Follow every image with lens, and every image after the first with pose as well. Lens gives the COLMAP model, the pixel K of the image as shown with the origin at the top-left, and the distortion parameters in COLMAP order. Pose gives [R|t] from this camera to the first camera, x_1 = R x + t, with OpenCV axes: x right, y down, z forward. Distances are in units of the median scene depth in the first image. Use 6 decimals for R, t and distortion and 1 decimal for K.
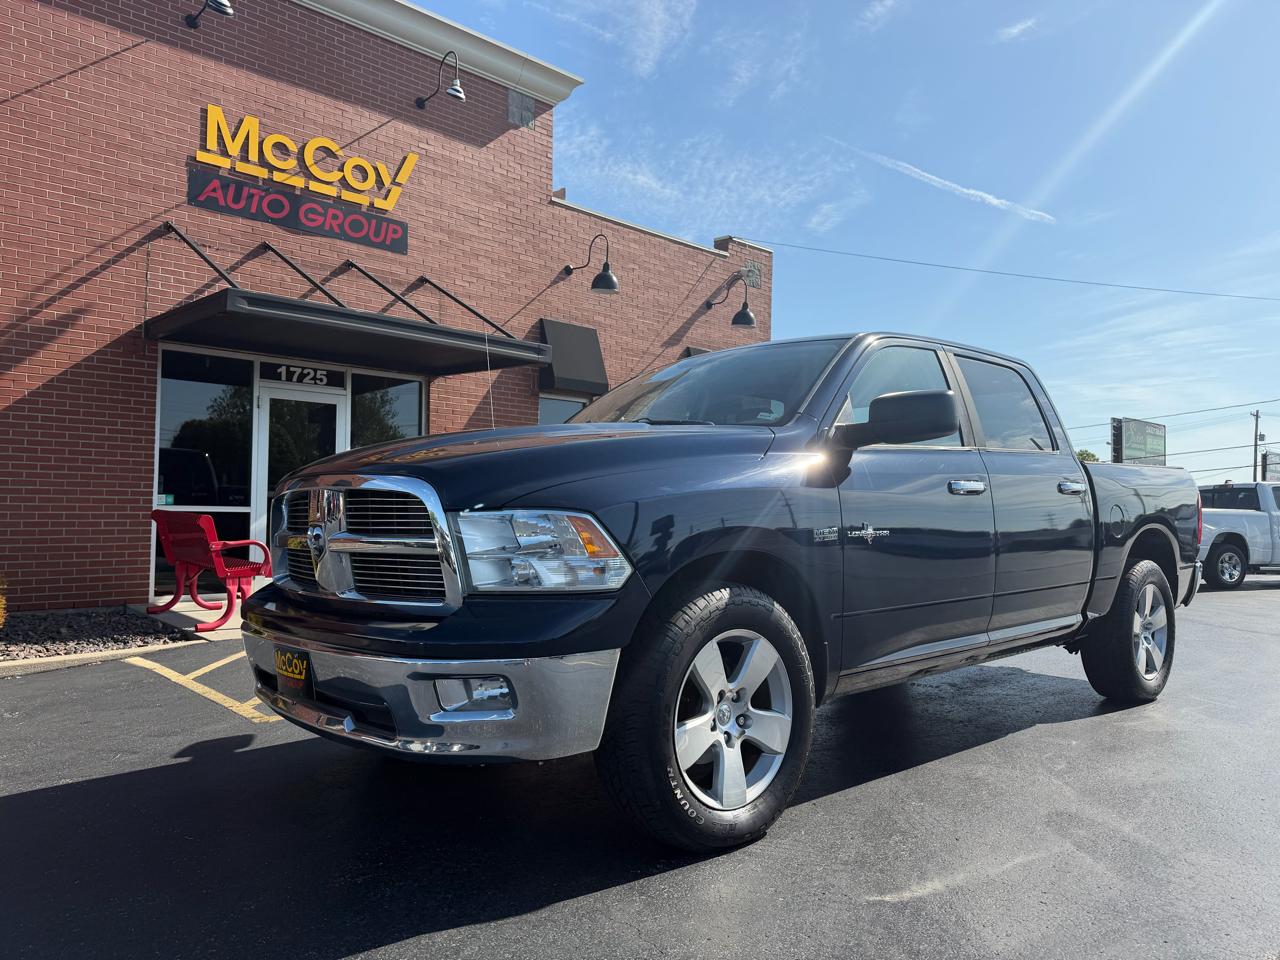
lens RADIAL K [[916.5, 0, 642.1], [0, 916.5, 485.7], [0, 0, 1]] dist [0.029225, -0.036324]
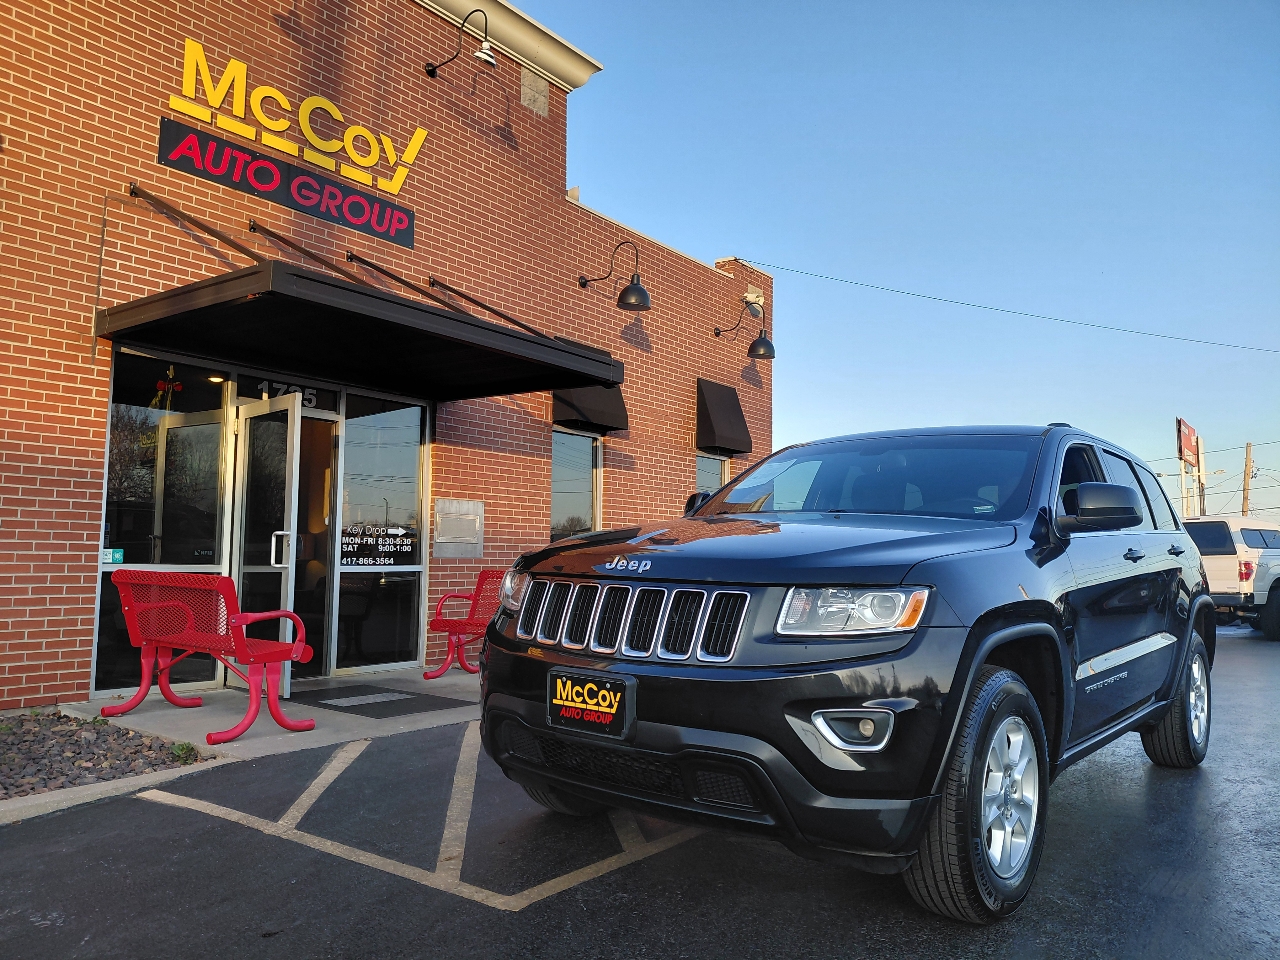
lens RADIAL K [[964.1, 0, 657.2], [0, 964.1, 479.8], [0, 0, 1]] dist [0.030521, -0.057864]
pose [[0.985392, 0.005706, 0.170205, -0.205367], [0.005234, 0.997952, -0.063759, 0.005550], [-0.170220, 0.063718, 0.983344, 0.156283]]
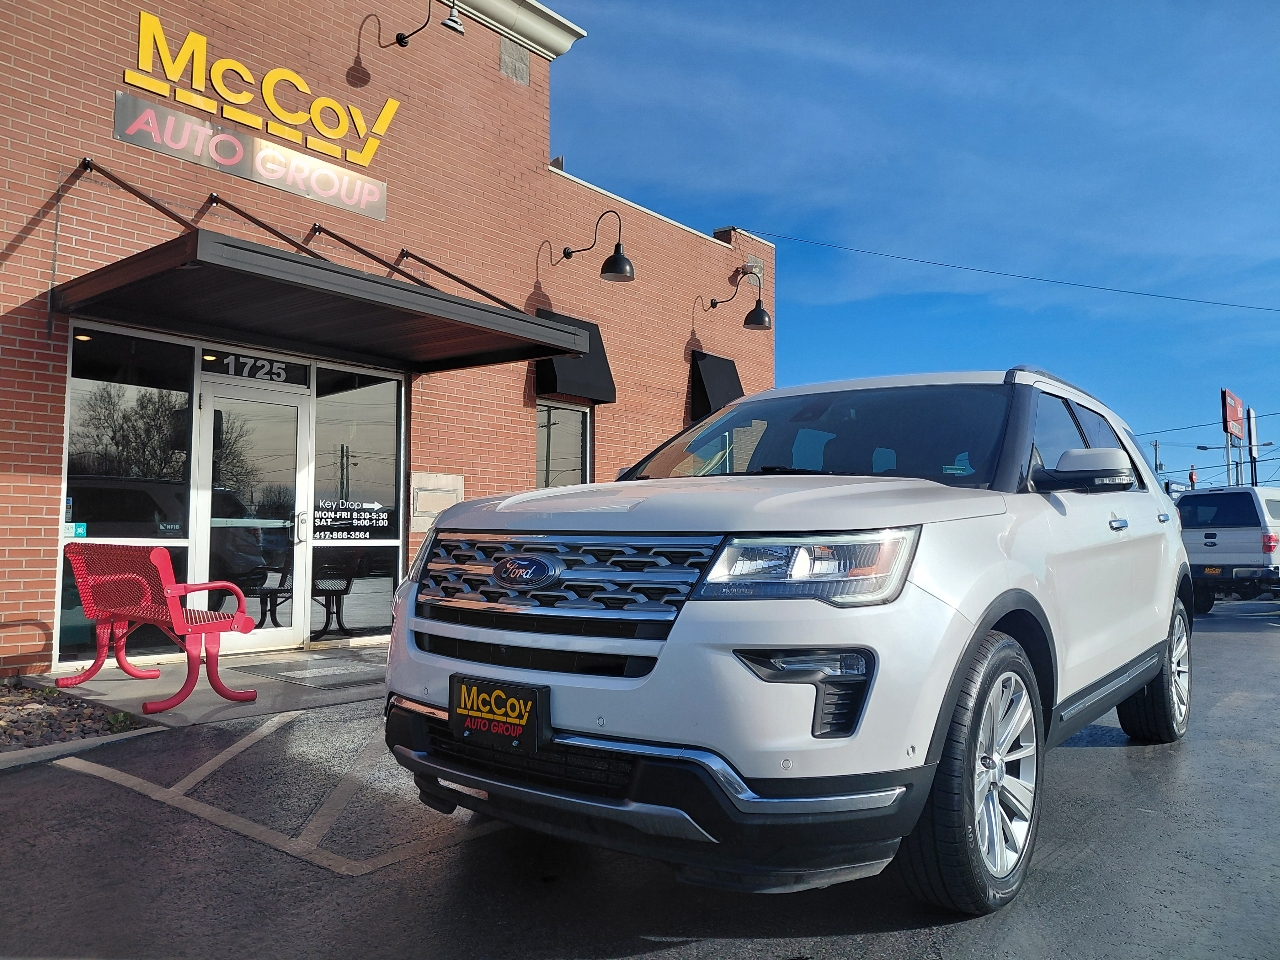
lens RADIAL K [[964.1, 0, 659.2], [0, 964.1, 477.3], [0, 0, 1]] dist [0.030521, -0.057864]
pose [[0.991605, -0.005794, 0.129178, -0.141275], [0.011779, 0.998890, -0.045616, 0.012820], [-0.128770, 0.046755, 0.990572, 0.158427]]
